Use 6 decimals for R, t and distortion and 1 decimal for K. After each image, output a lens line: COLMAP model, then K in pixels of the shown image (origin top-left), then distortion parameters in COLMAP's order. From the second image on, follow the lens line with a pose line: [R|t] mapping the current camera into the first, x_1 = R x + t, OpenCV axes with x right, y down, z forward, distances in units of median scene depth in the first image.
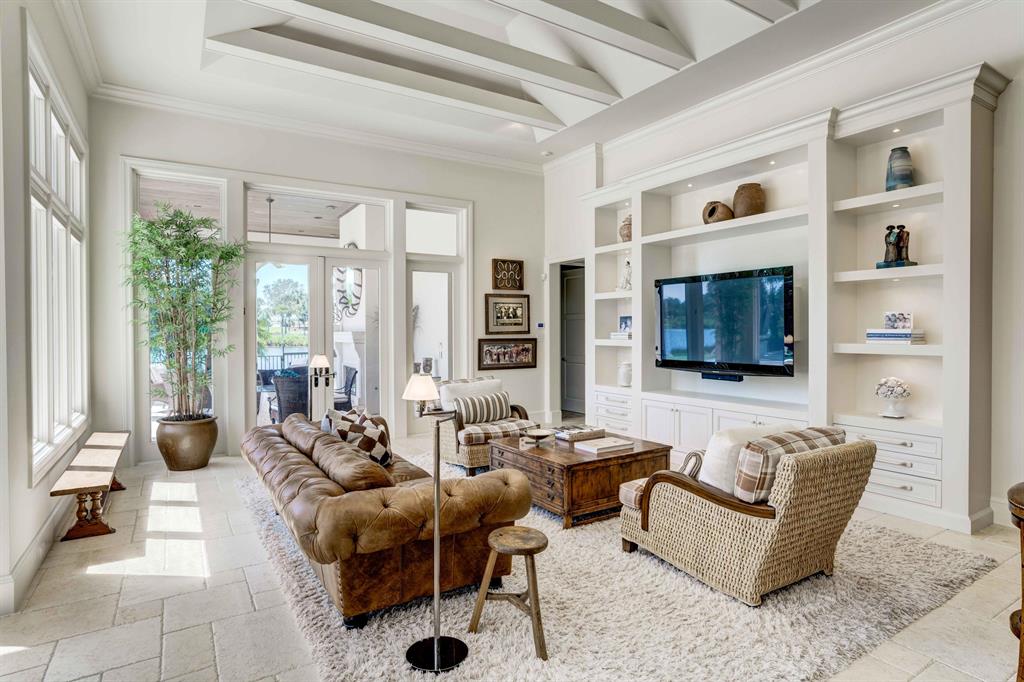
lens RADIAL K [[564.9, 0, 515.8], [0, 564.9, 339.4], [0, 0, 1]] dist [-0.023577, 0.010827]
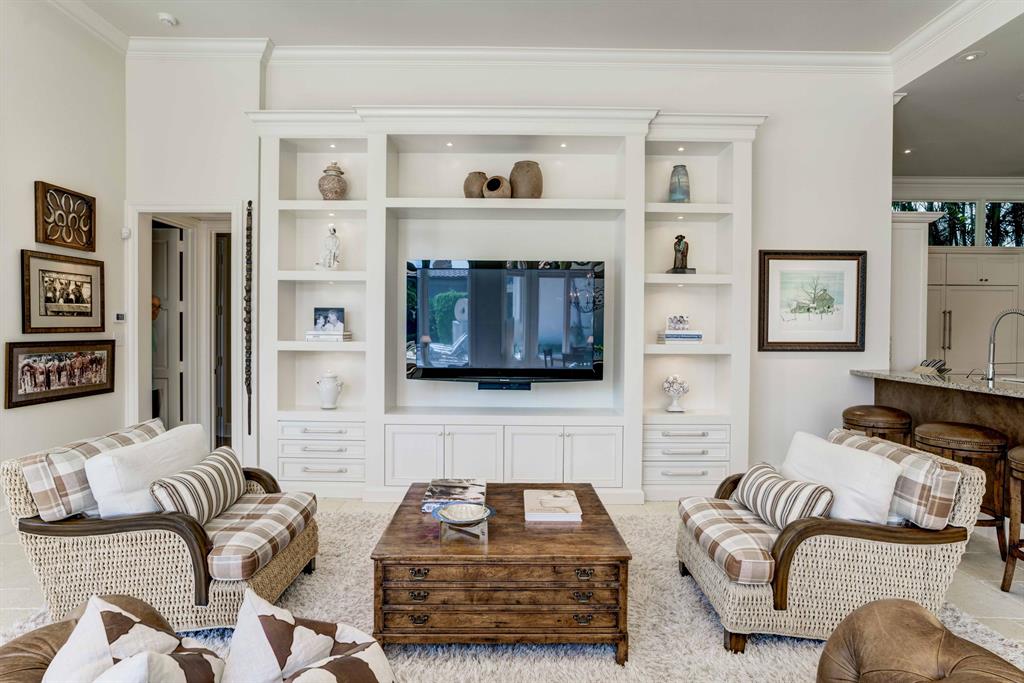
lens RADIAL K [[564.9, 0, 507.9], [0, 564.9, 338.6], [0, 0, 1]] dist [-0.023577, 0.010827]
pose [[0.532226, -0.006584, 0.846577, -0.237178], [0.003216, 0.999978, 0.005755, -0.005355], [-0.846596, -0.000341, 0.532235, 0.385939]]
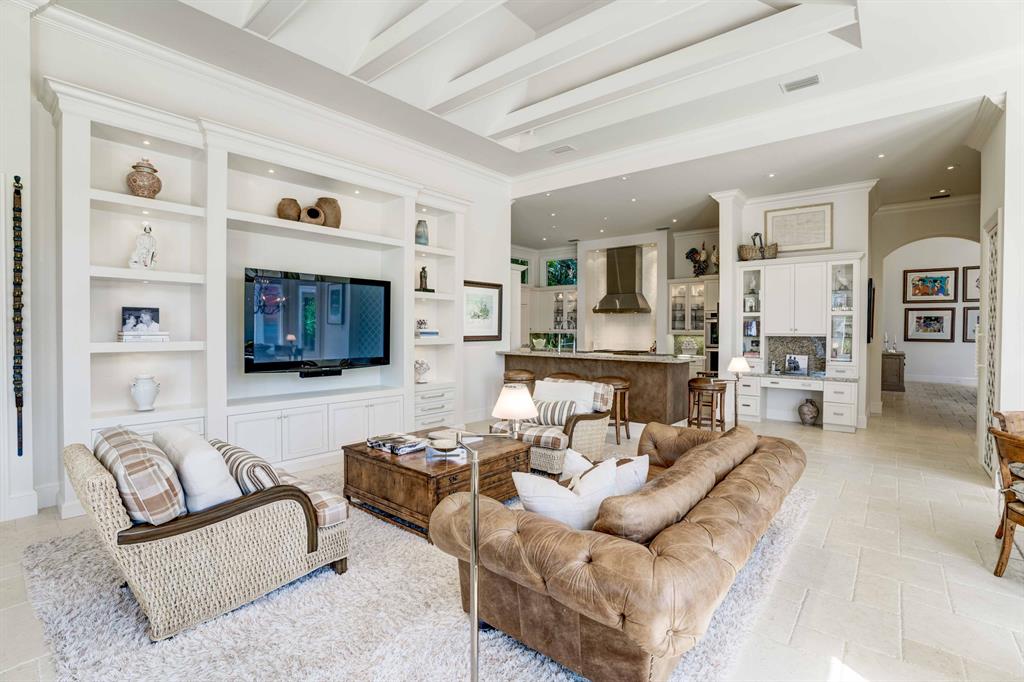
lens RADIAL K [[467.5, 0, 517.0], [0, 467.5, 339.9], [0, 0, 1]] dist [-0.036879, 0.009297]
pose [[-0.303289, -0.018663, 0.952716, -0.401841], [0.010637, 0.999680, 0.022969, -0.008550], [-0.952839, 0.017100, -0.302993, 0.641418]]
